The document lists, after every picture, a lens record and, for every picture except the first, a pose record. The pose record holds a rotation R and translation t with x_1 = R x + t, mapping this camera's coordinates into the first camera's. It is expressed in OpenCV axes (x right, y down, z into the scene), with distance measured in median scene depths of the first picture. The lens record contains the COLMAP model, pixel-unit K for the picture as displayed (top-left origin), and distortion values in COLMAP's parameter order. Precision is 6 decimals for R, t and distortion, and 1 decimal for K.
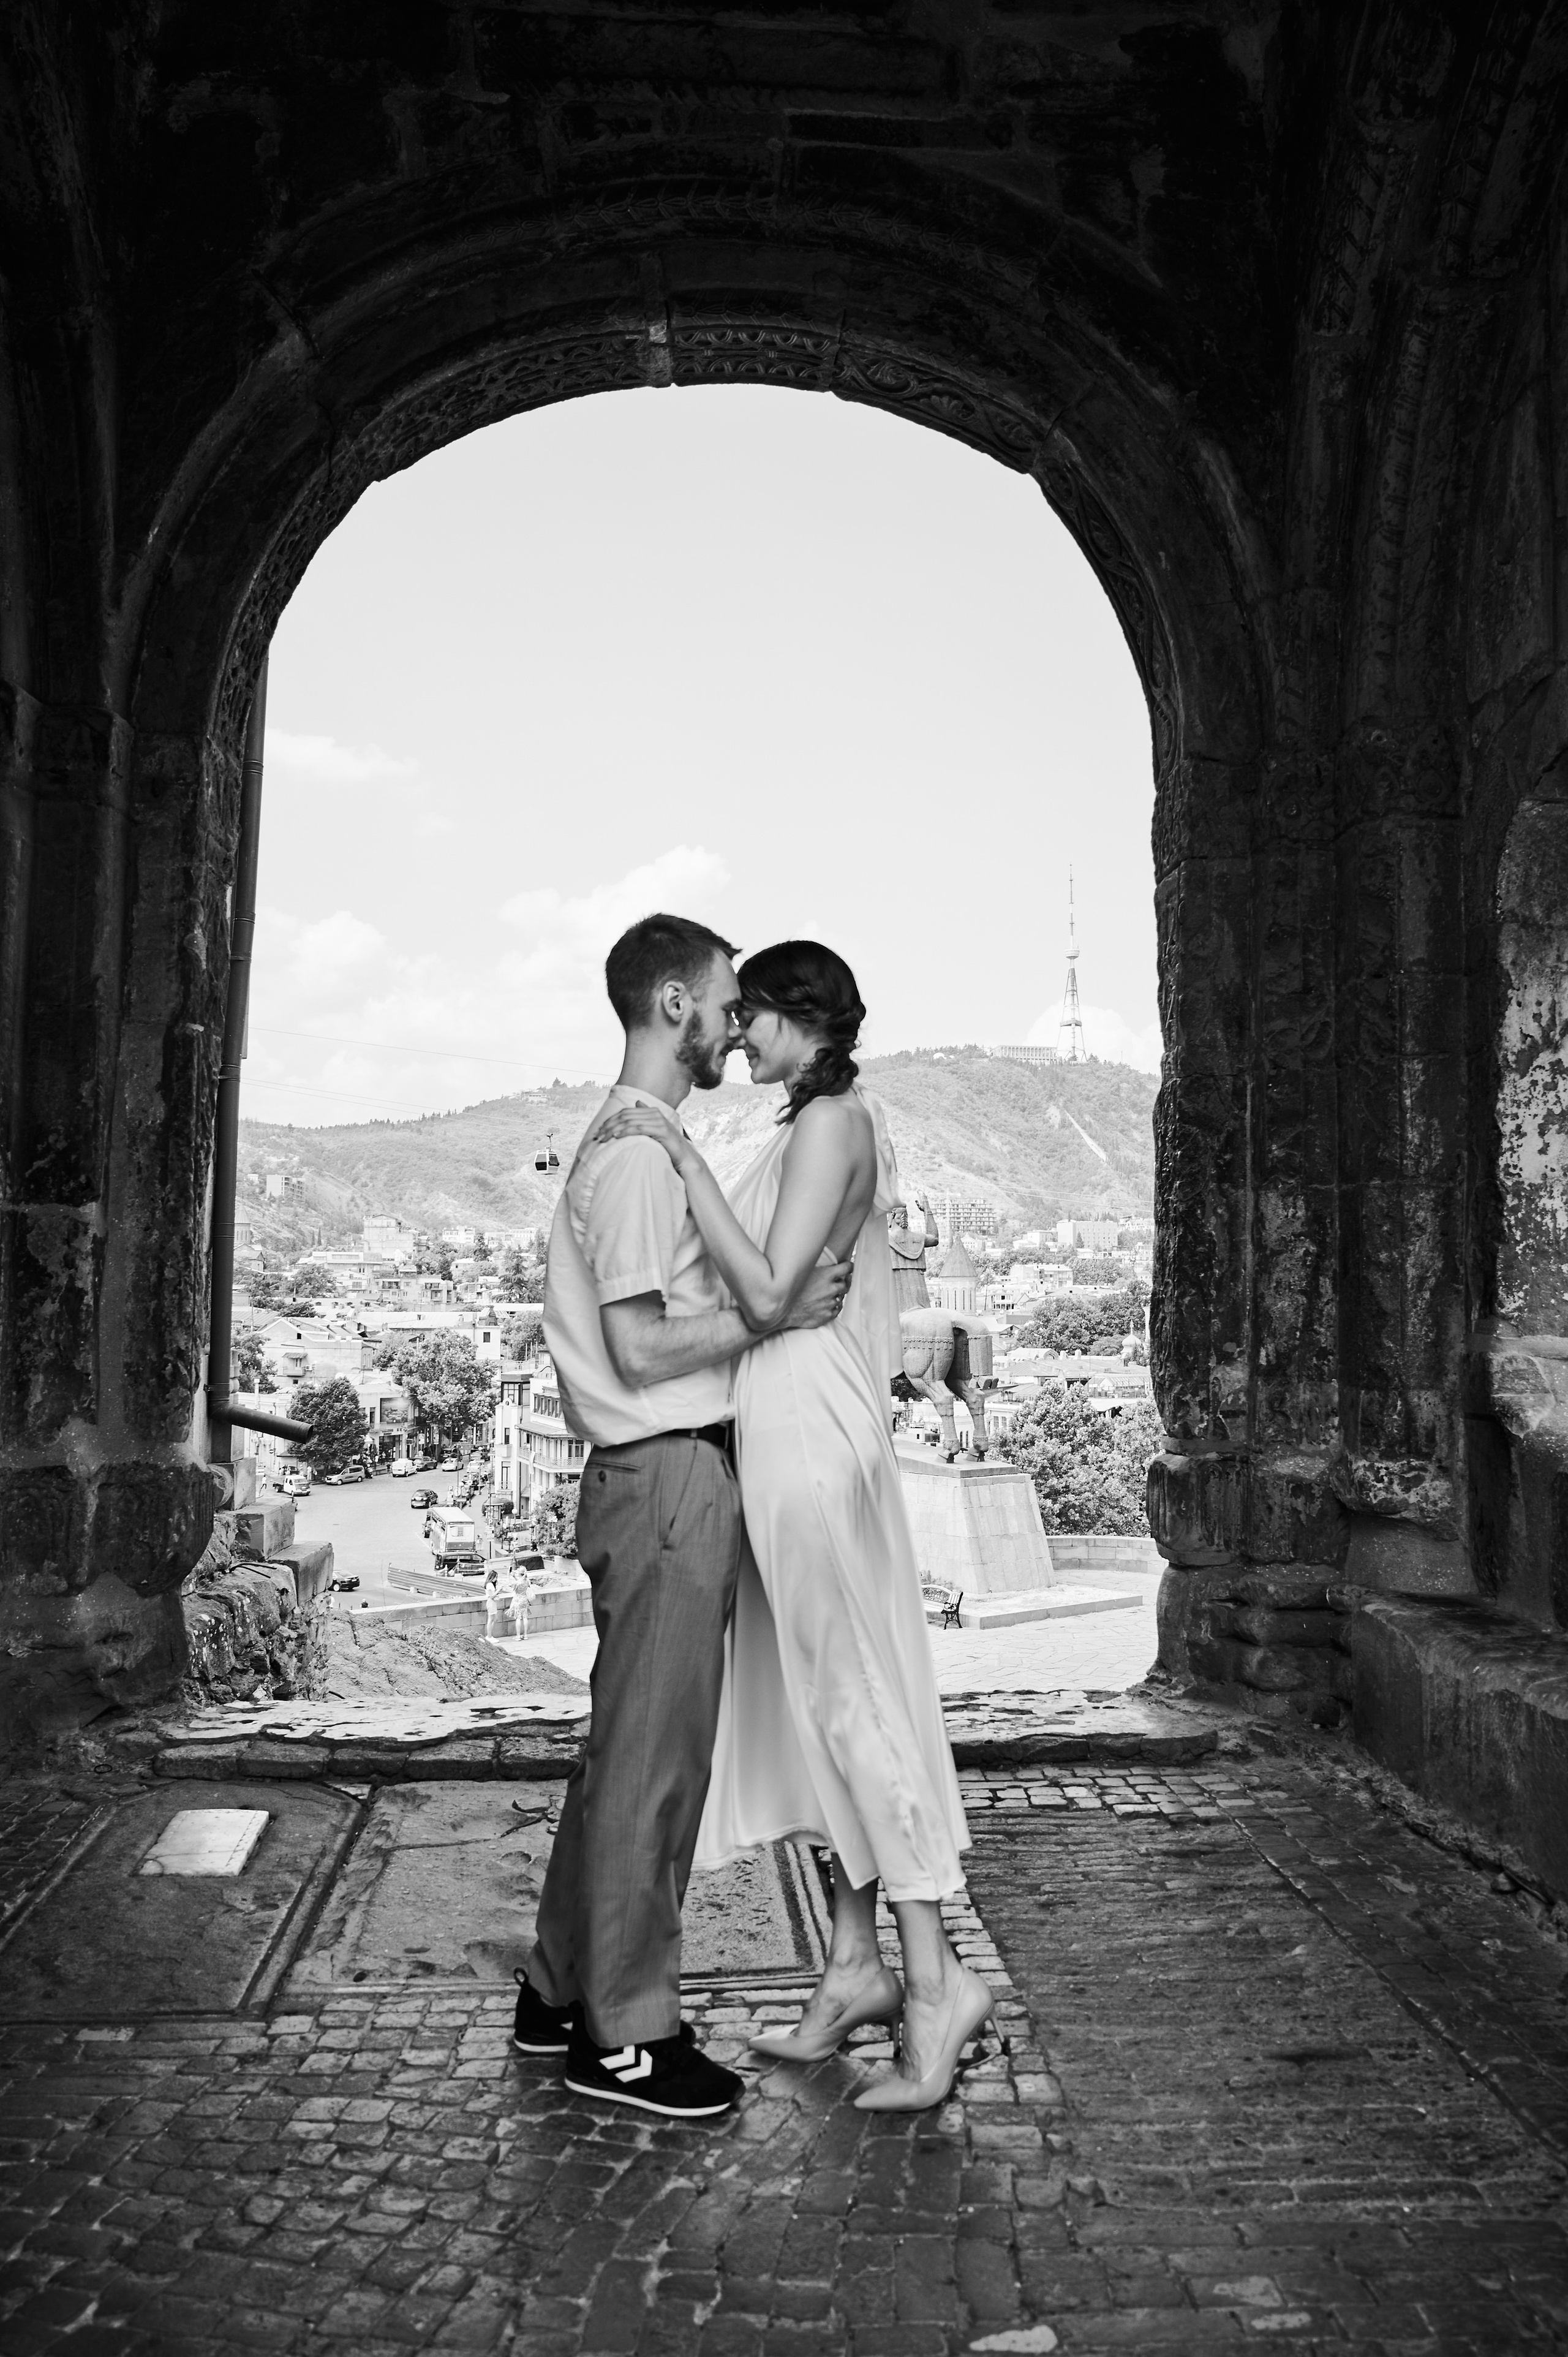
lens RADIAL K [[1833.0, 0, 806.0], [0, 1833.0, 1170.7], [0, 0, 1]] dist [-0.034479, -0.008372]
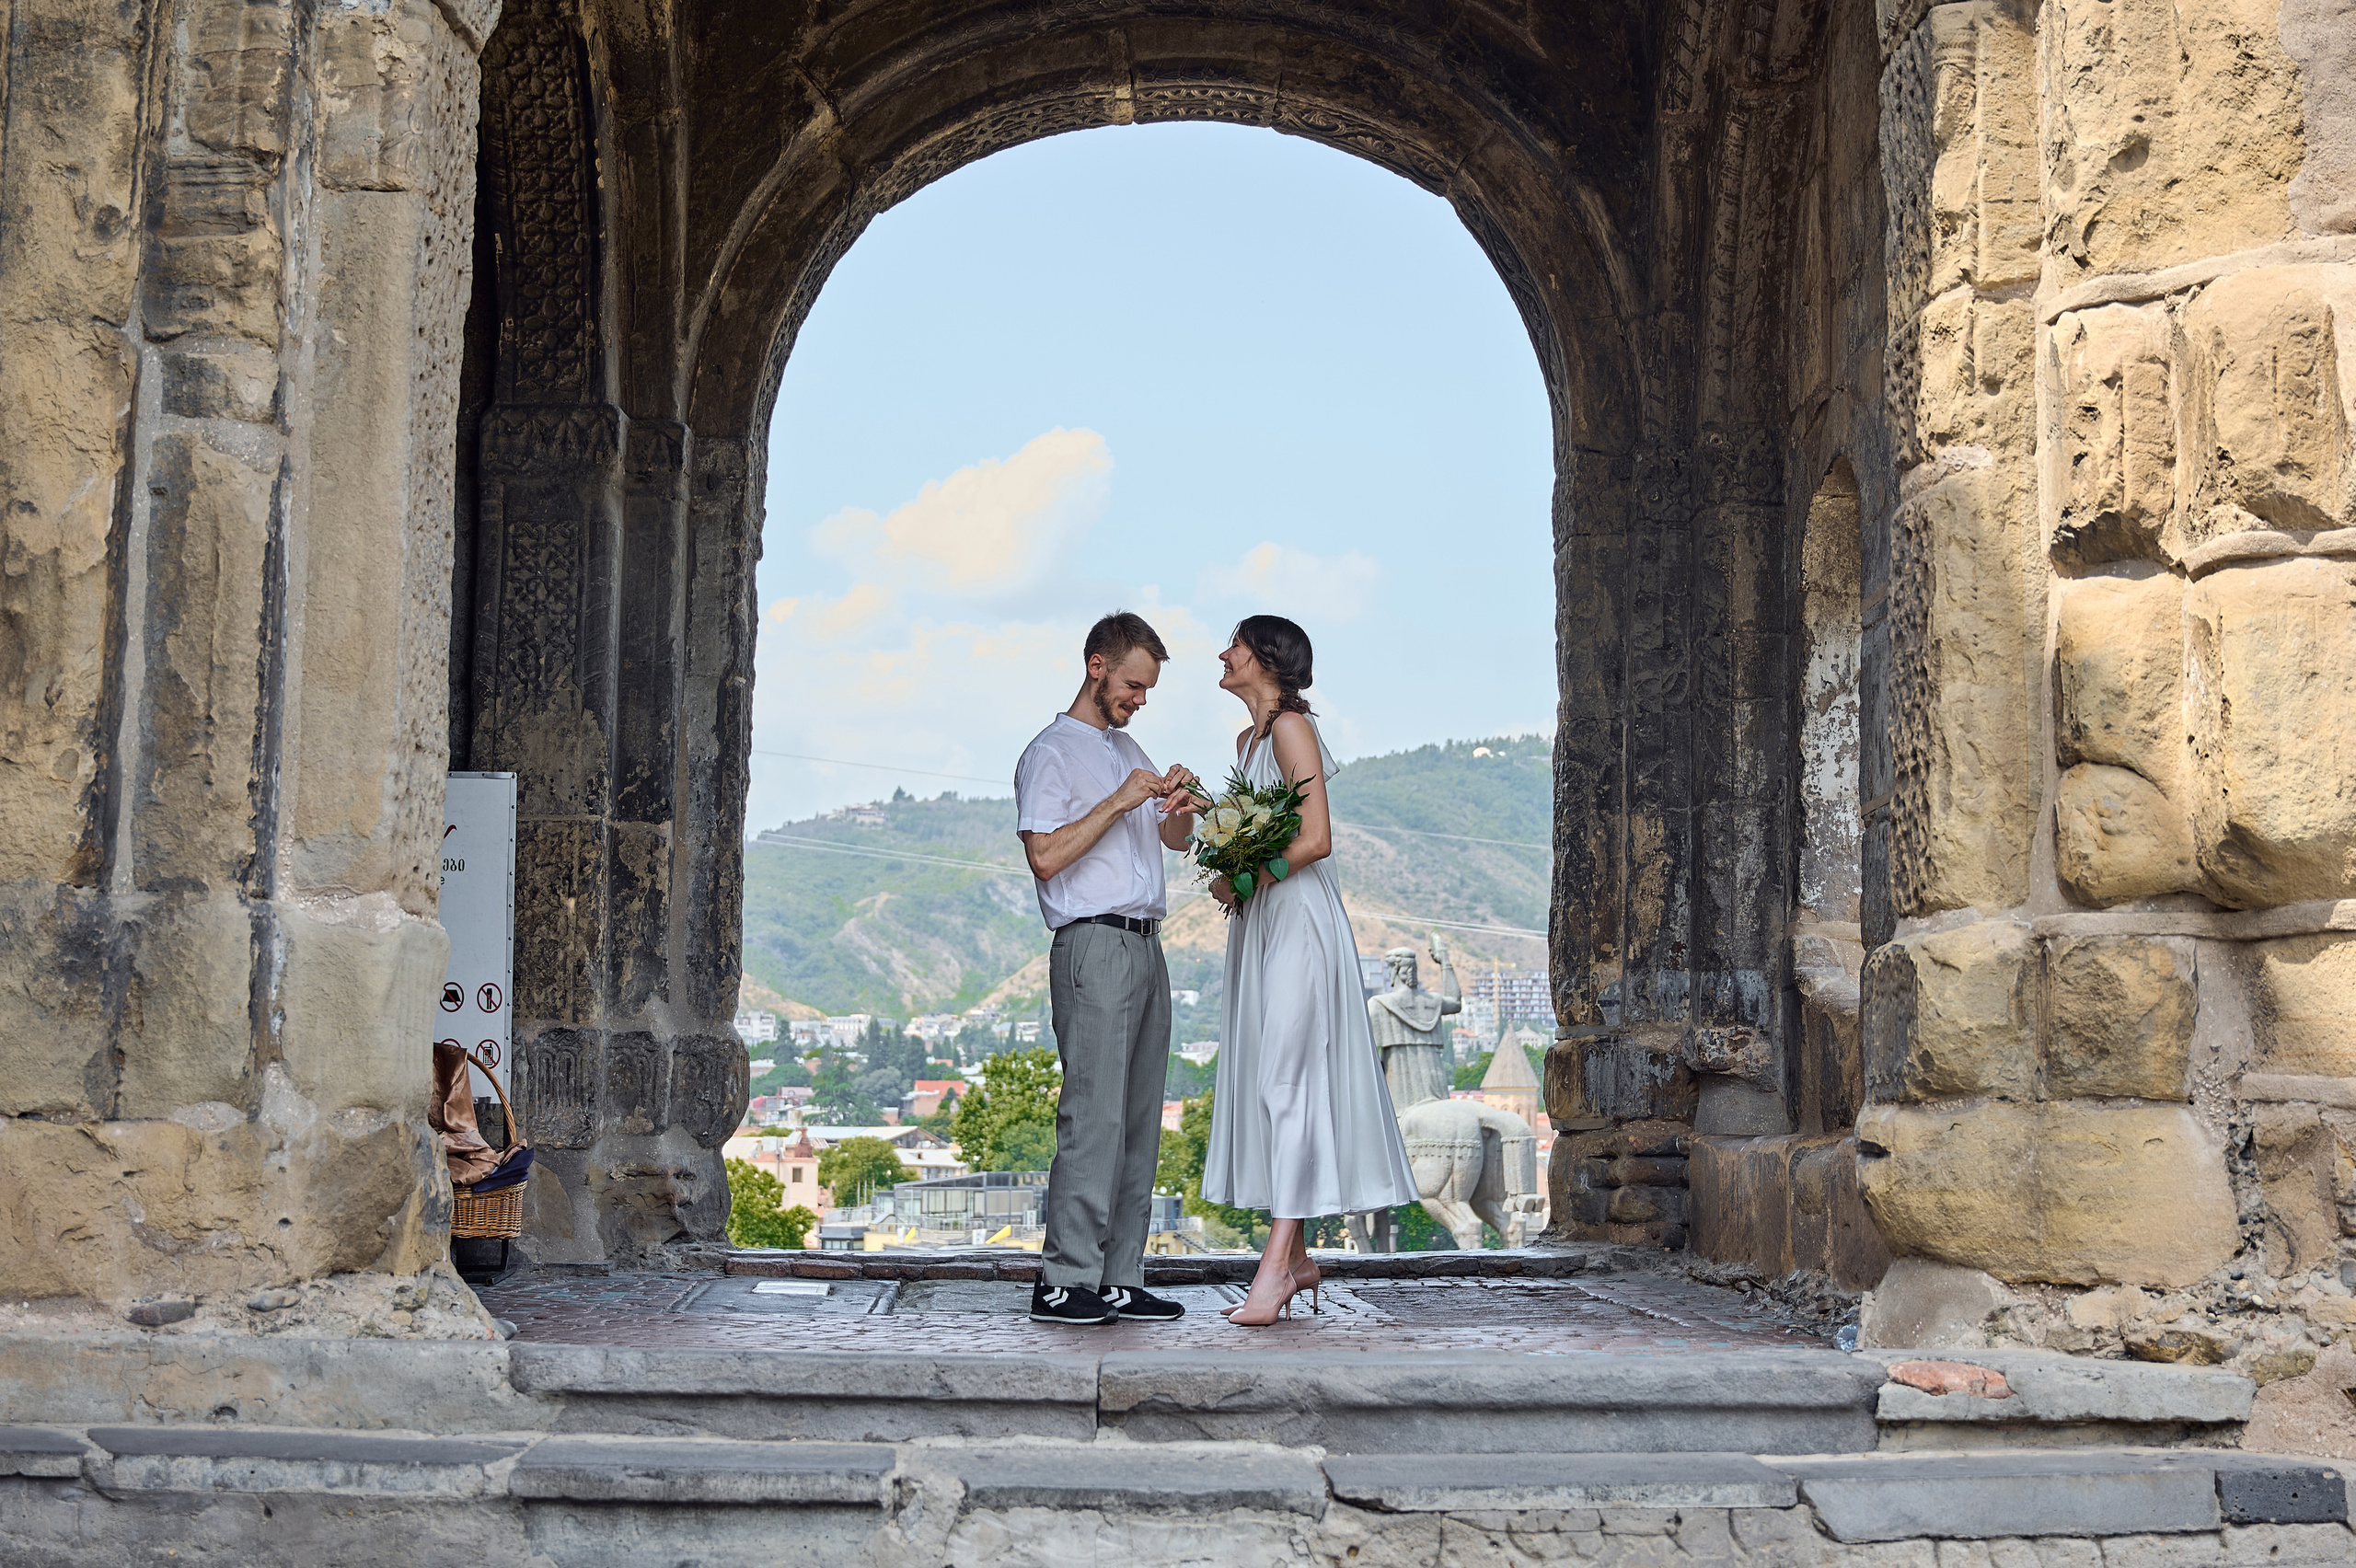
lens RADIAL K [[3789.7, 0, 1197.9], [0, 3789.7, 848.9], [0, 0, 1]] dist [-0.109146, 0.000000]
pose [[0.999637, -0.001737, -0.026904, 0.034225], [0.000576, 0.999071, -0.043095, 0.143088], [0.026953, 0.043064, 0.998709, -1.506284]]
